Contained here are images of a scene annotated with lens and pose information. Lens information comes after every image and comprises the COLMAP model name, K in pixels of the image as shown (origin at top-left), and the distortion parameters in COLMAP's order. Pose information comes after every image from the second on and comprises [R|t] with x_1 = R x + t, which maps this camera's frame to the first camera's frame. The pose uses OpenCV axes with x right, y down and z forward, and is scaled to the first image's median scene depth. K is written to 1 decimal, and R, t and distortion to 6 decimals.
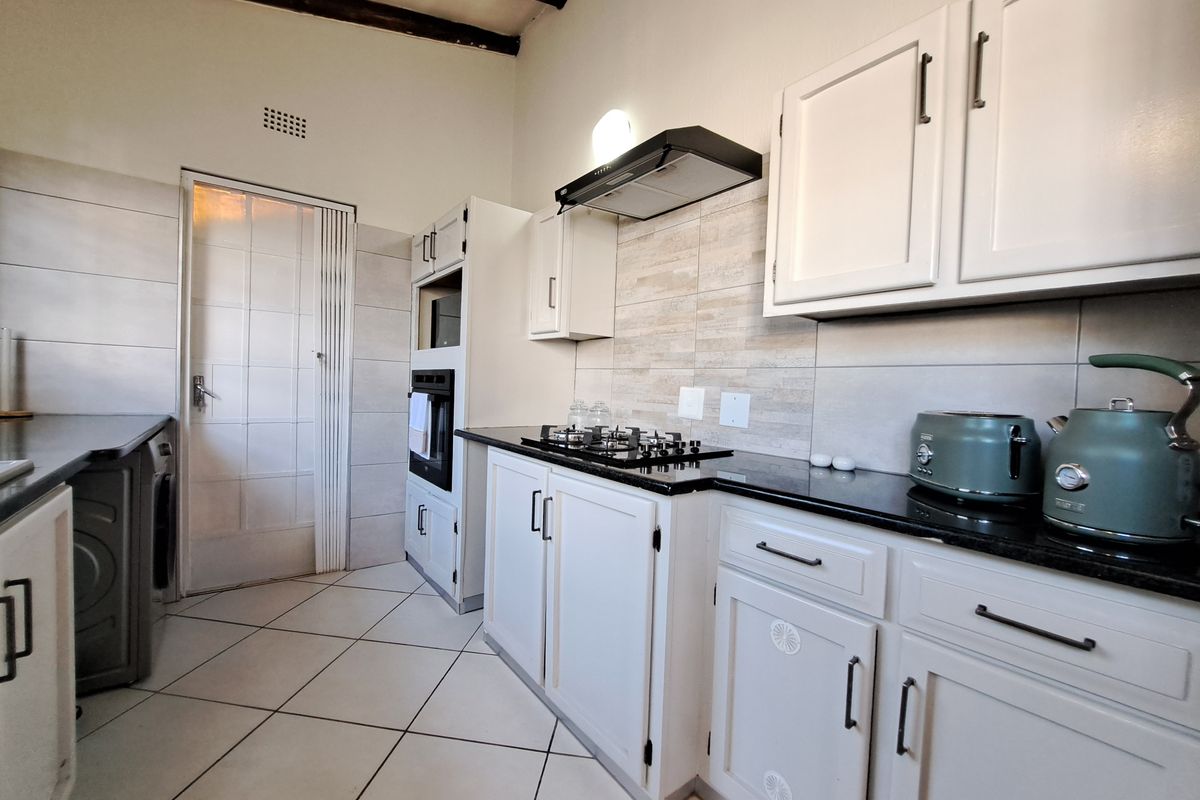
lens RADIAL K [[482.2, 0, 591.6], [0, 482.2, 400.5], [0, 0, 1]] dist [-0.007811, -0.006055]
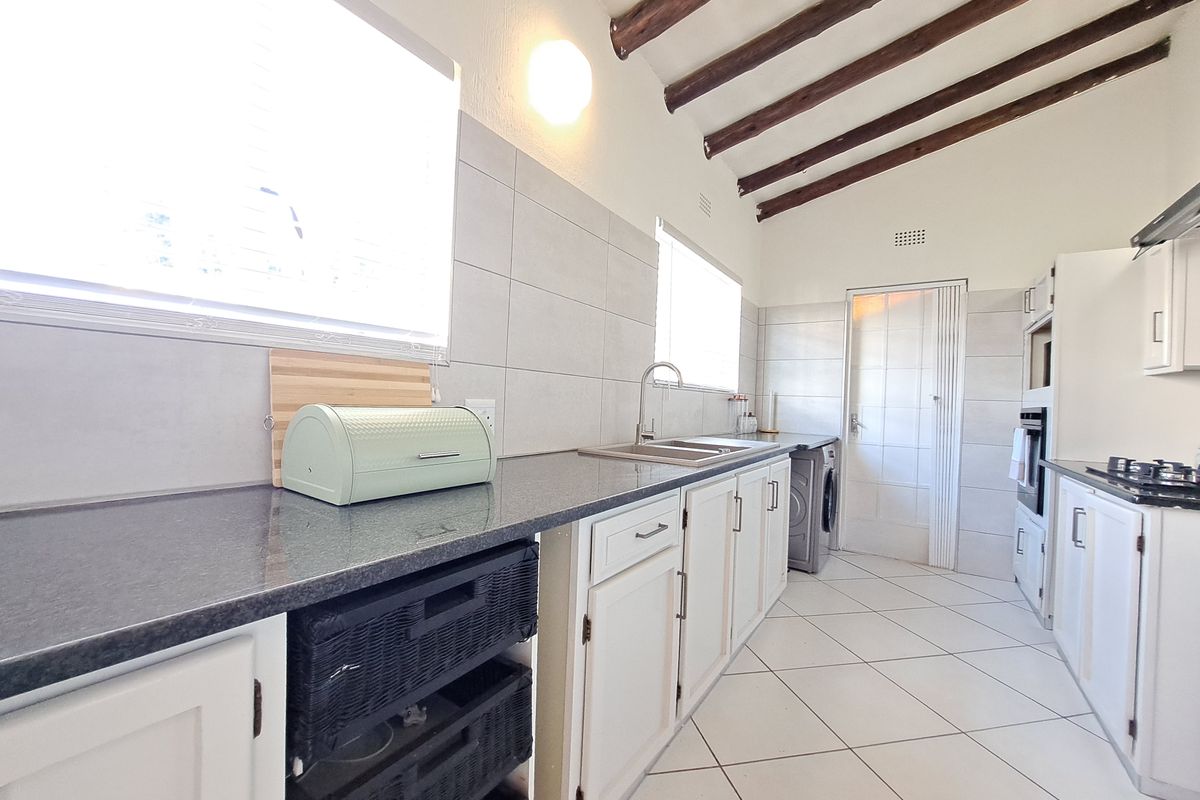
lens RADIAL K [[482.2, 0, 591.6], [0, 482.2, 400.5], [0, 0, 1]] dist [-0.007811, -0.006055]
pose [[0.329999, -0.027788, -0.943572, 0.404087], [-0.054394, 0.997346, -0.048395, 0.030591], [0.942413, 0.067295, 0.327612, -0.355001]]
